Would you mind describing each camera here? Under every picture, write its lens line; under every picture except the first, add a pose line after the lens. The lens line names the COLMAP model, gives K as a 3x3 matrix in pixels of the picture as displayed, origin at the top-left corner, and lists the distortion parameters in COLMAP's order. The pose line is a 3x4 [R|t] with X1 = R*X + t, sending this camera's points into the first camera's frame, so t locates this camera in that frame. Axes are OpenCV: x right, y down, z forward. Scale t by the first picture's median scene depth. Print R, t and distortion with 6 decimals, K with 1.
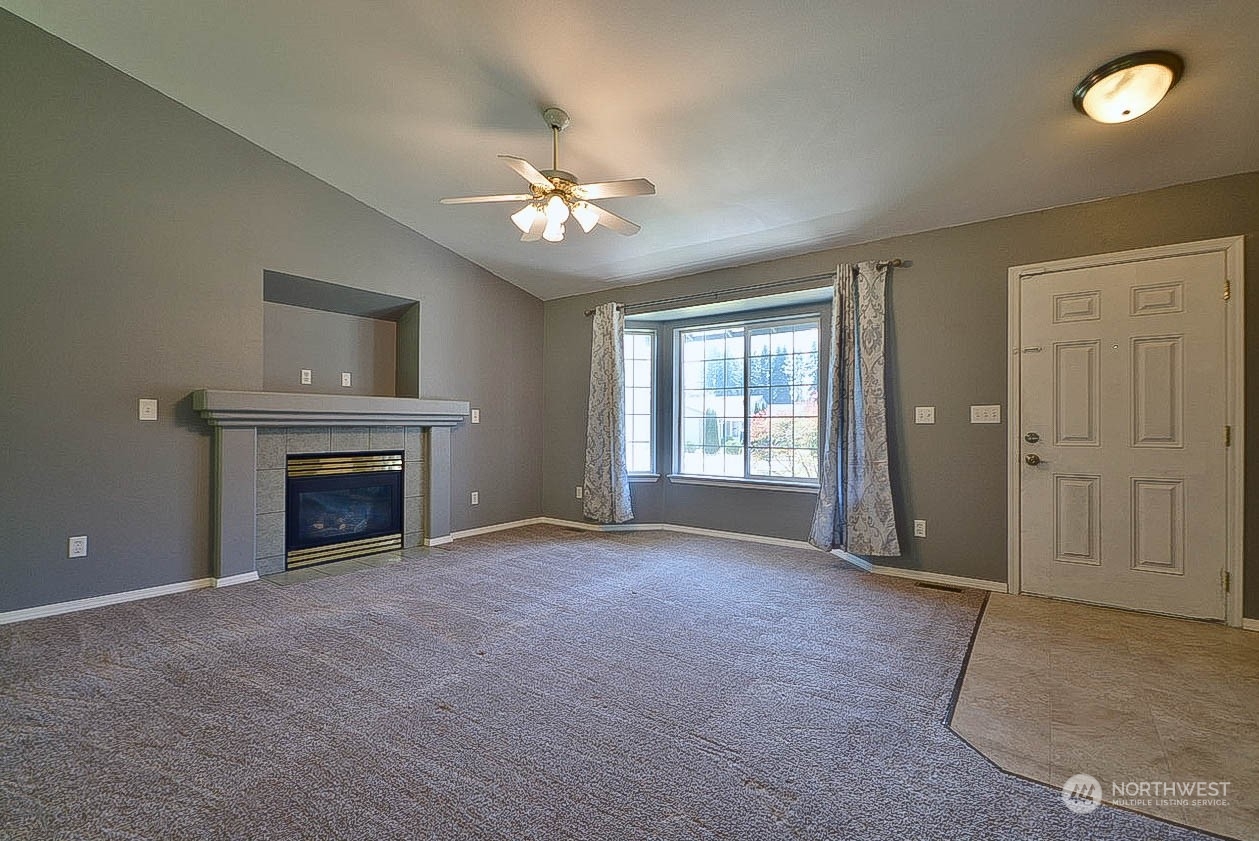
lens RADIAL K [[545.8, 0, 629.5], [0, 545.8, 420.5], [0, 0, 1]] dist [-0.017586, -0.001052]
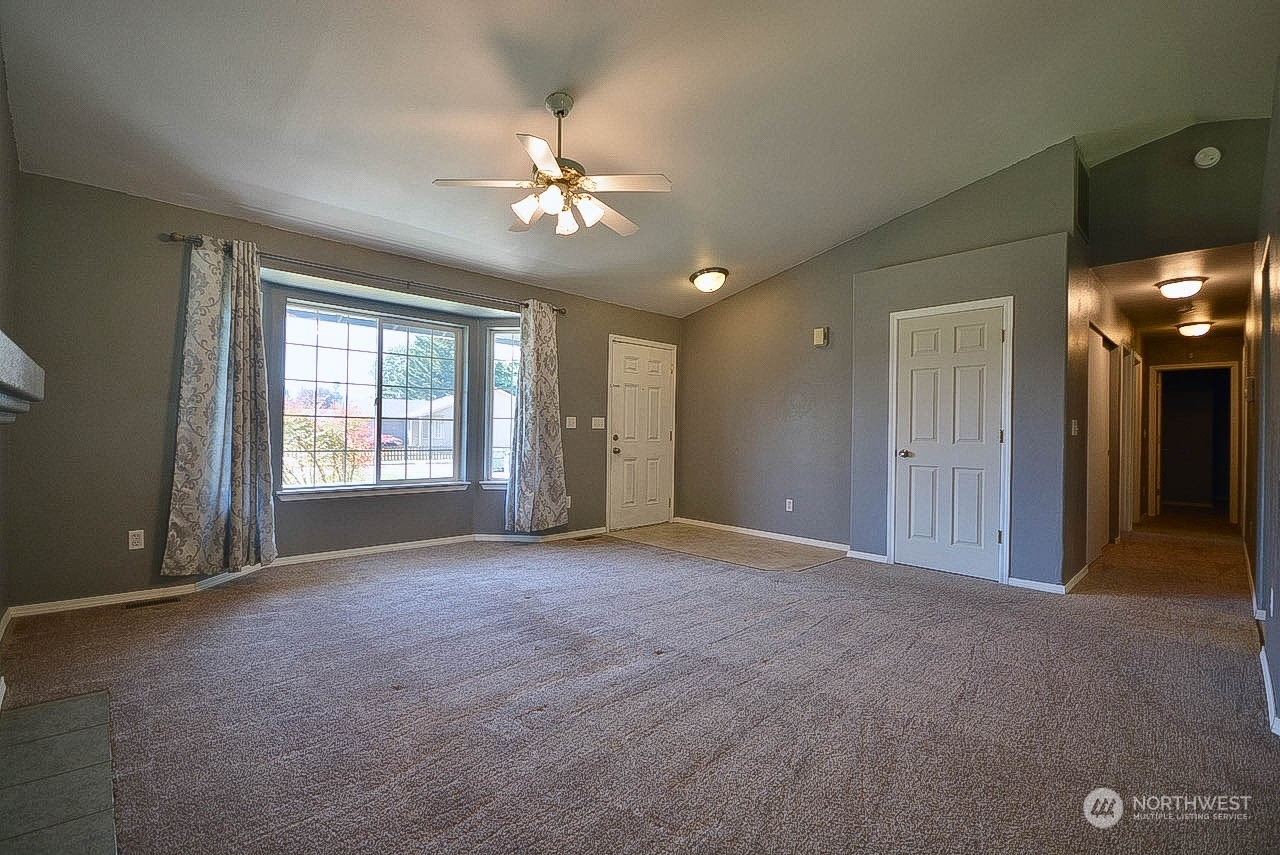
lens RADIAL K [[553.3, 0, 640.0], [0, 553.3, 427.5], [0, 0, 1]] dist [-0.053356, -0.000289]
pose [[0.152300, 0.004563, 0.988324, -0.823147], [-0.025853, 0.999666, -0.000632, -0.000543], [-0.987996, -0.025455, 0.152367, 0.570032]]
